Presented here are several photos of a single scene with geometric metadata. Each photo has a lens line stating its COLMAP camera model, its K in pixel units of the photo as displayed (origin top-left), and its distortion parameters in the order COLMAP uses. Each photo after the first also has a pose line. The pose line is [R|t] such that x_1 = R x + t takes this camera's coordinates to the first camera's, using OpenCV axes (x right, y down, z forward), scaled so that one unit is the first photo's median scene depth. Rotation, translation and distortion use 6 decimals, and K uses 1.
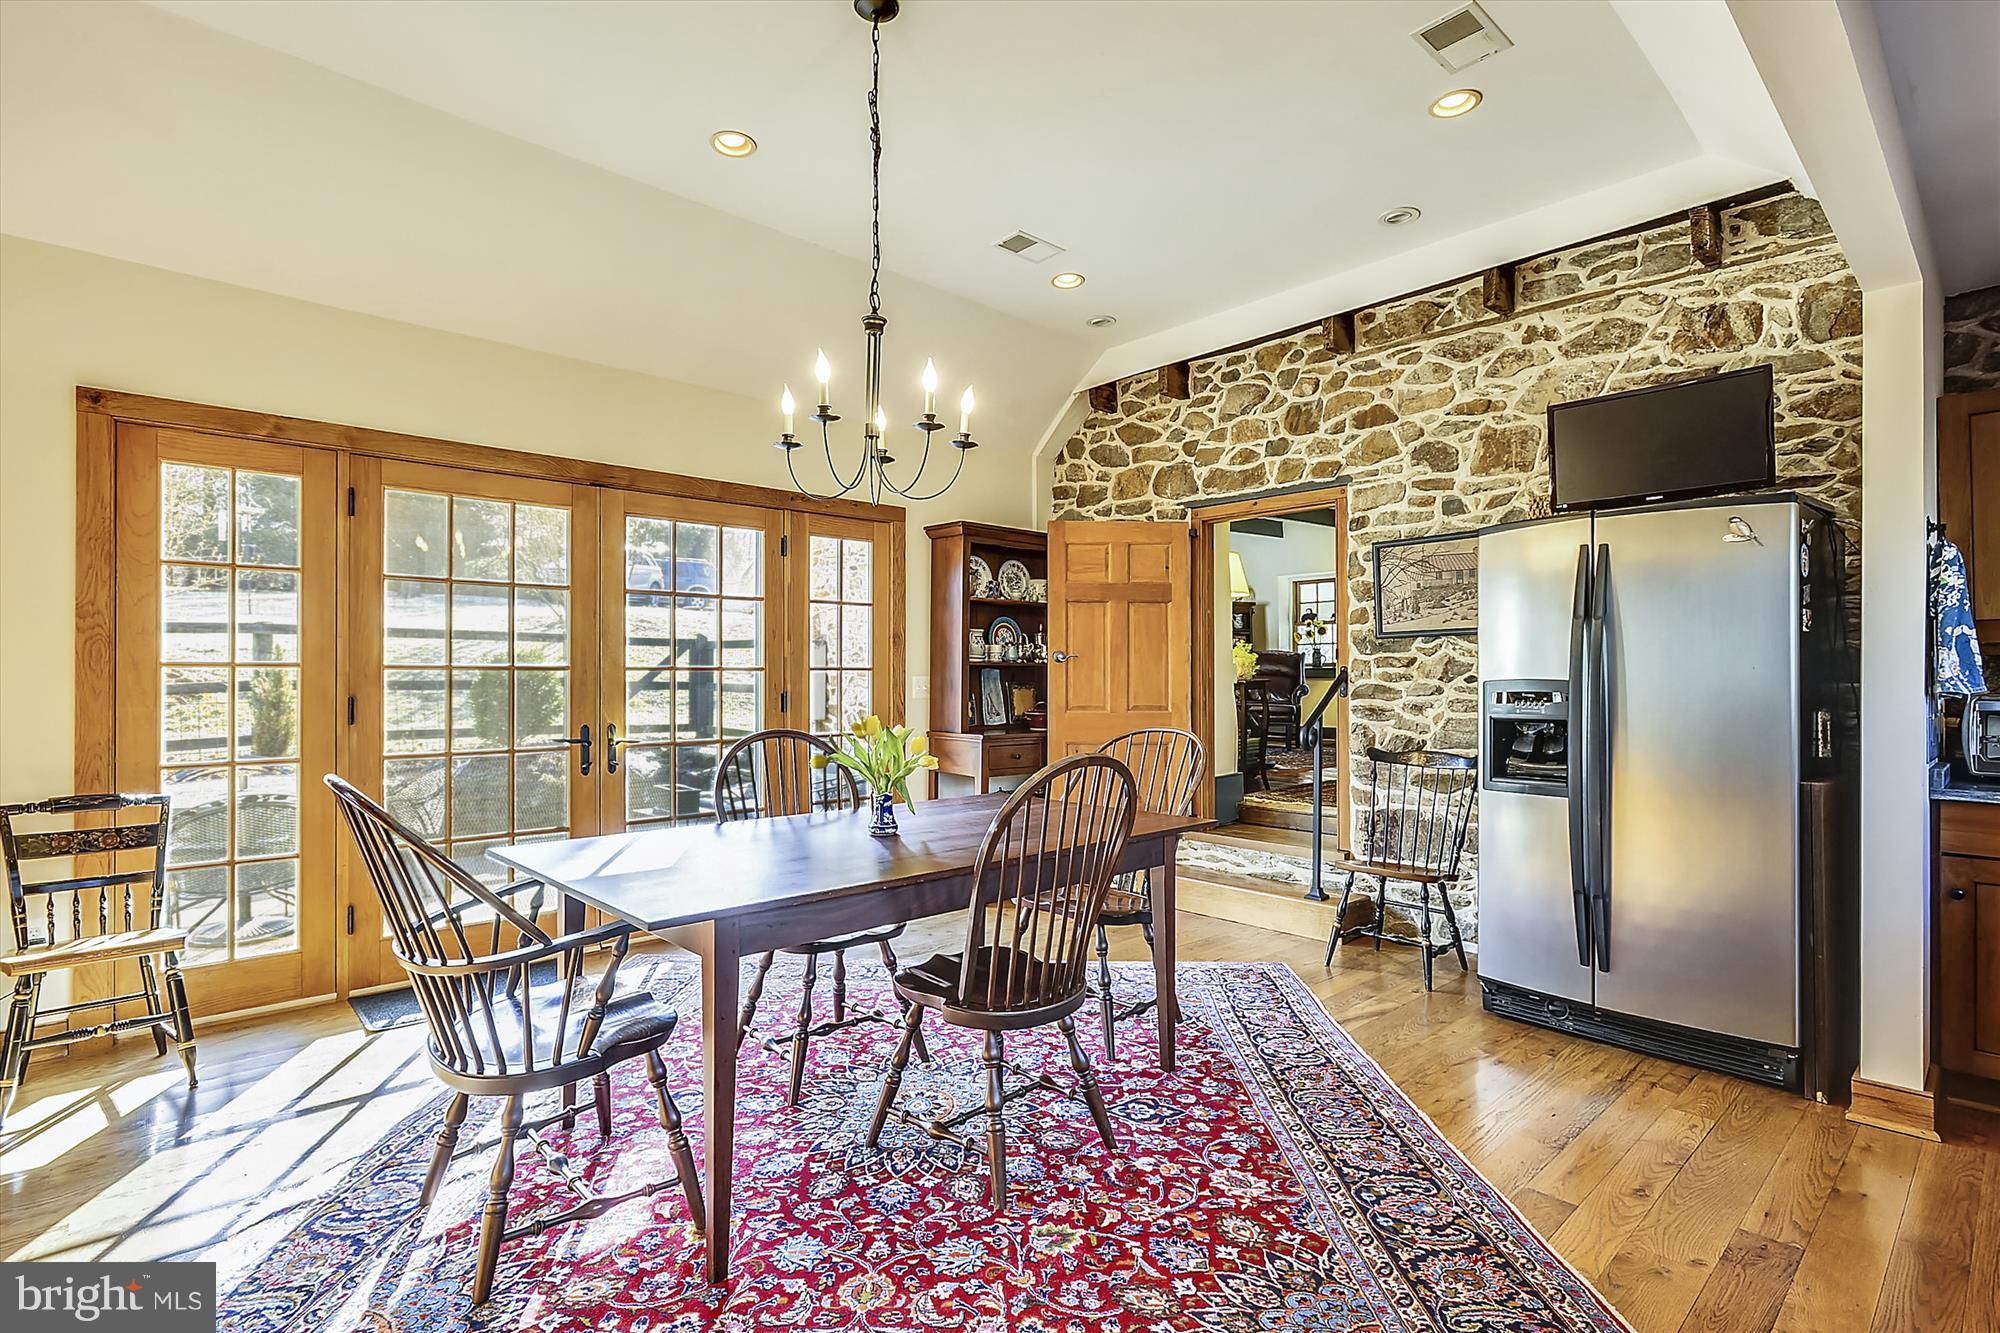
lens RADIAL K [[945.0, 0, 998.4], [0, 945.0, 673.7], [0, 0, 1]] dist [-0.002112, -0.000224]
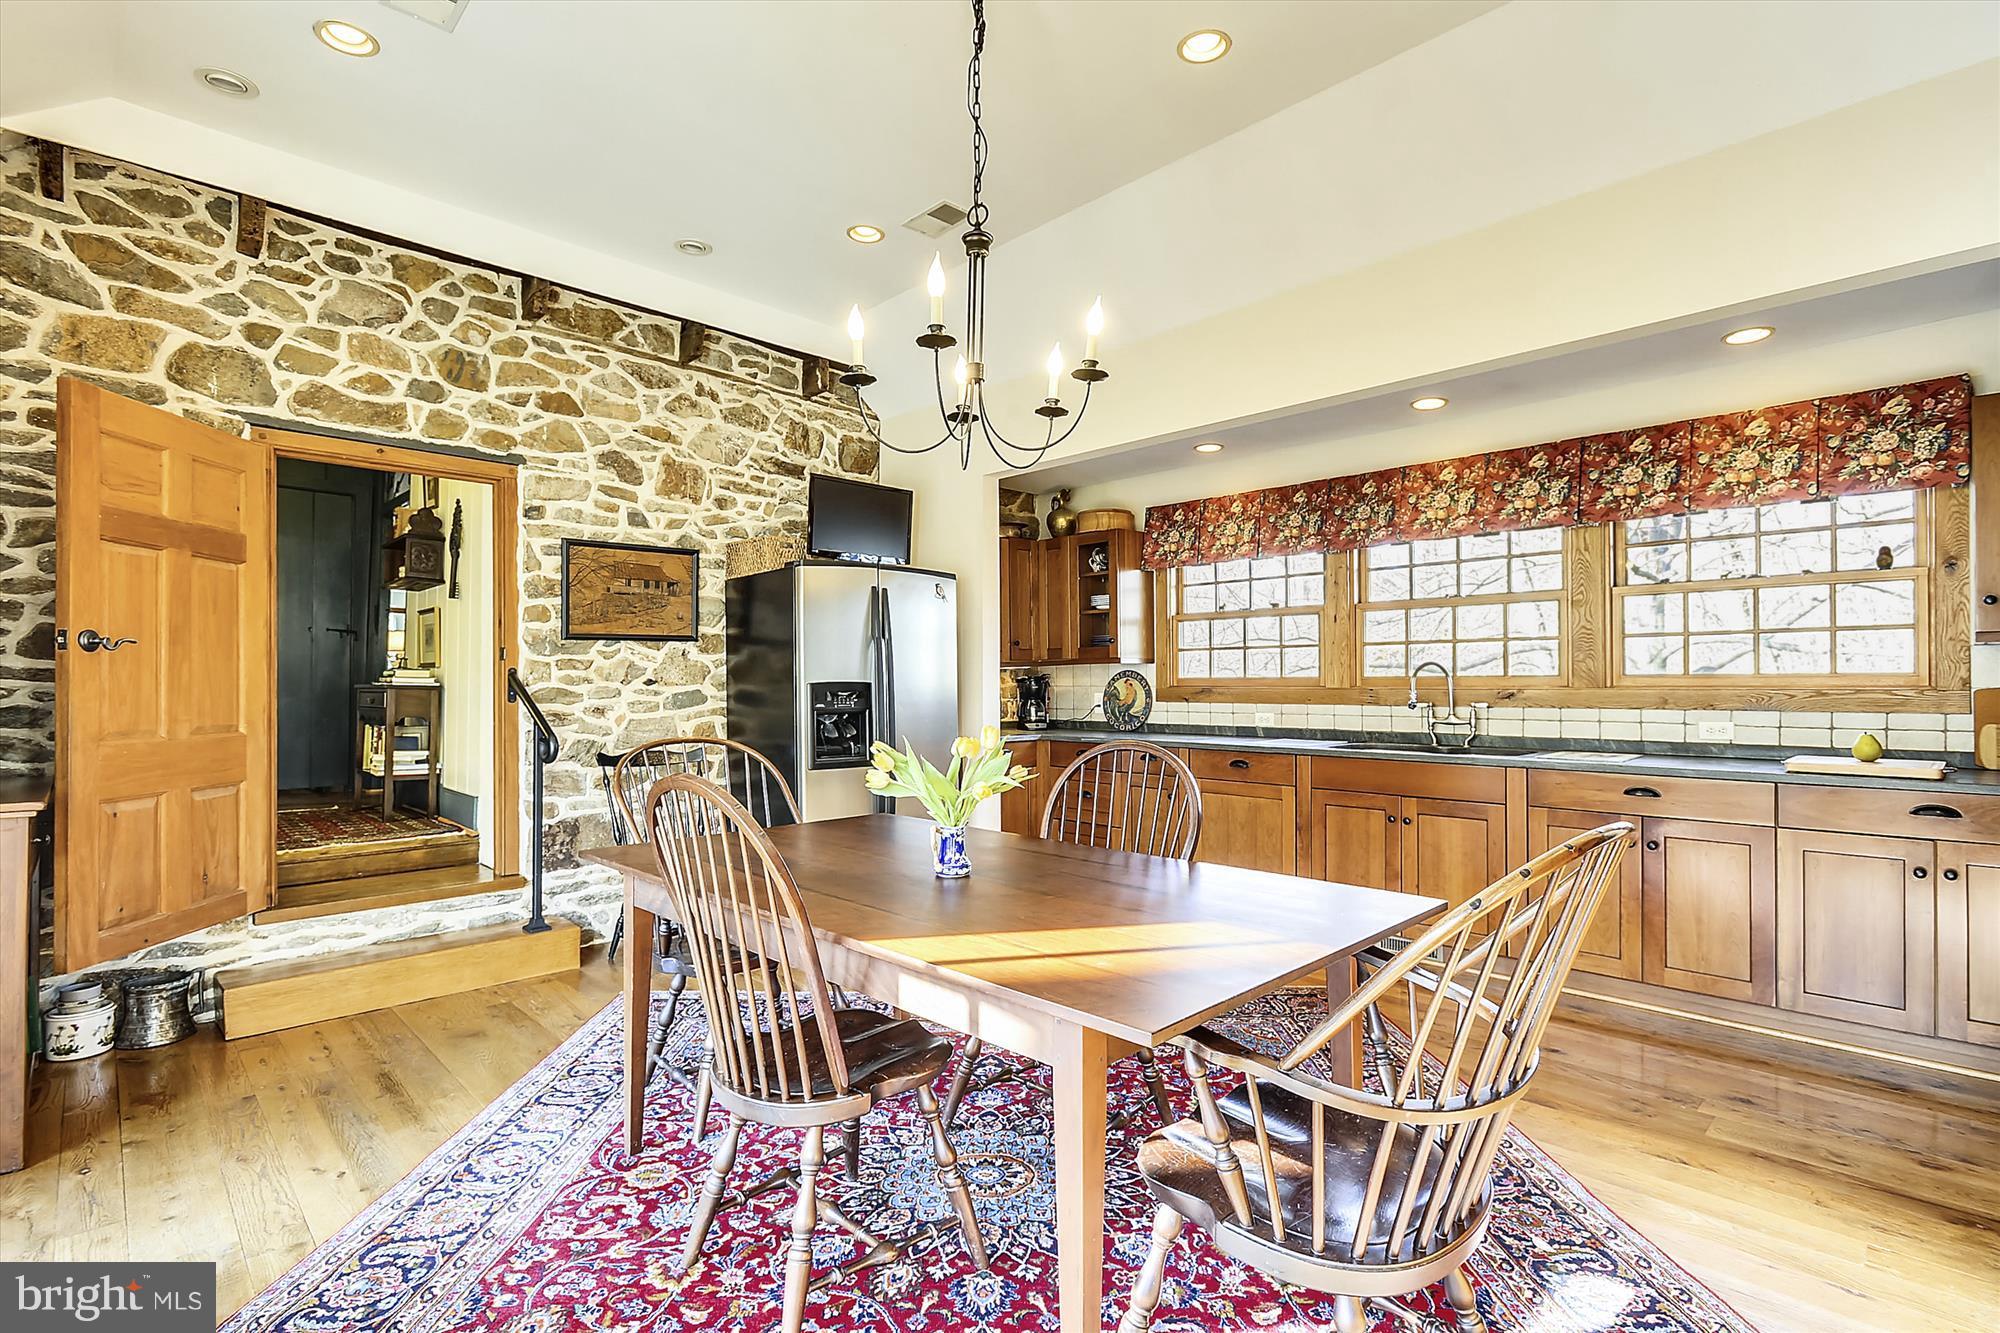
lens RADIAL K [[879.9, 0, 1047.7], [0, 879.9, 678.9], [0, 0, 1]] dist [-0.000835, -0.000307]
pose [[-0.018964, 0.005383, 0.999806, -0.491211], [0.000814, 0.999985, -0.005368, 0.007483], [-0.999820, 0.000712, -0.018968, 0.534556]]
